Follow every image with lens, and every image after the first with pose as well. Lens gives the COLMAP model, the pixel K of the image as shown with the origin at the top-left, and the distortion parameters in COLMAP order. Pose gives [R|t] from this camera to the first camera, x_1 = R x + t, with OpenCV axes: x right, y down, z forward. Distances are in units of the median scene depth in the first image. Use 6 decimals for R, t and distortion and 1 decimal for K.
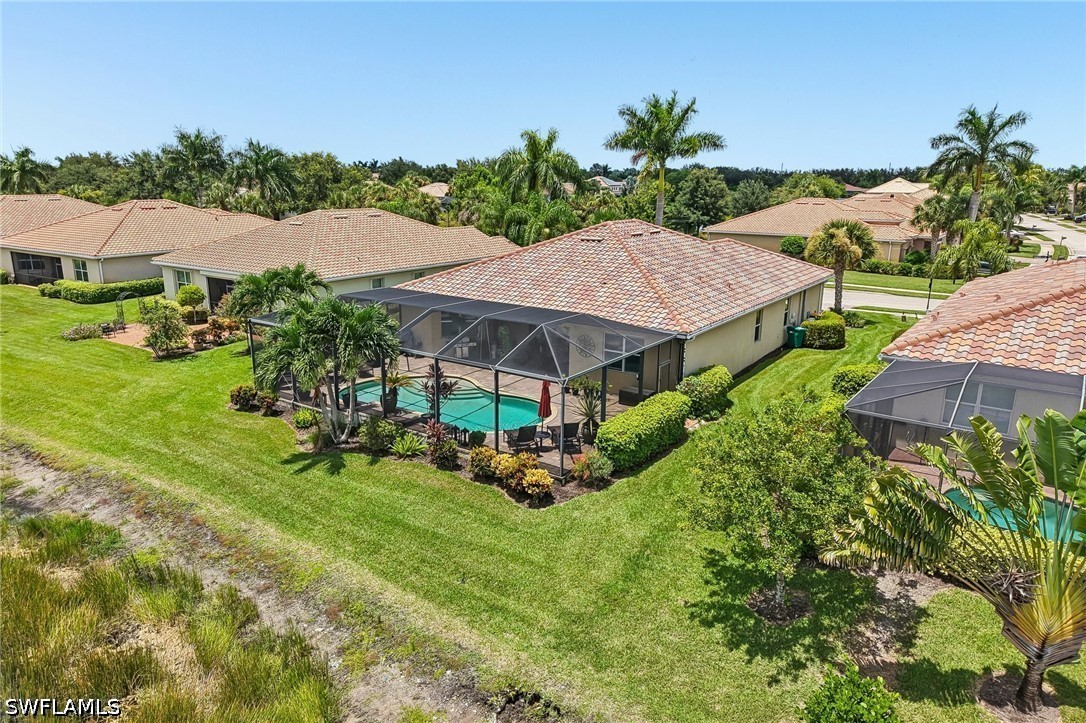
lens RADIAL K [[701.7, 0, 543.0], [0, 701.7, 361.5], [0, 0, 1]] dist [0.037075, -0.001014]
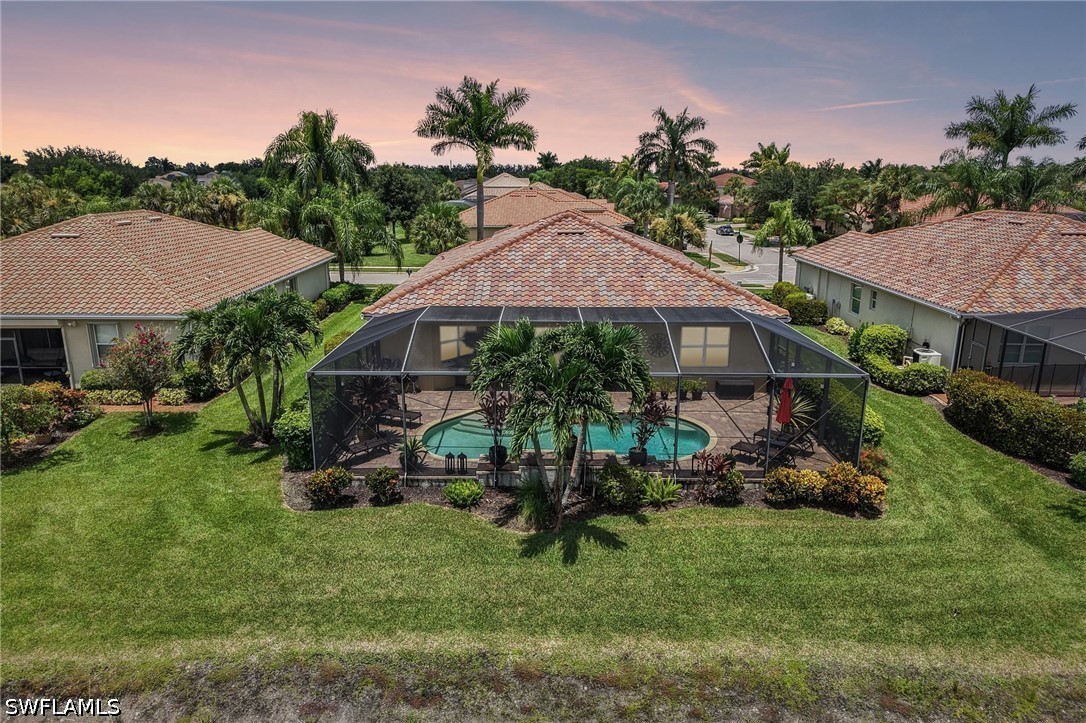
lens RADIAL K [[724.9, 0, 544.0], [0, 724.9, 355.0], [0, 0, 1]] dist [0.004895, 0.021452]
pose [[0.827115, -0.139401, 0.544471, -0.333494], [0.145977, 0.988789, 0.031404, -0.034823], [-0.542745, 0.053506, 0.838192, 0.172116]]
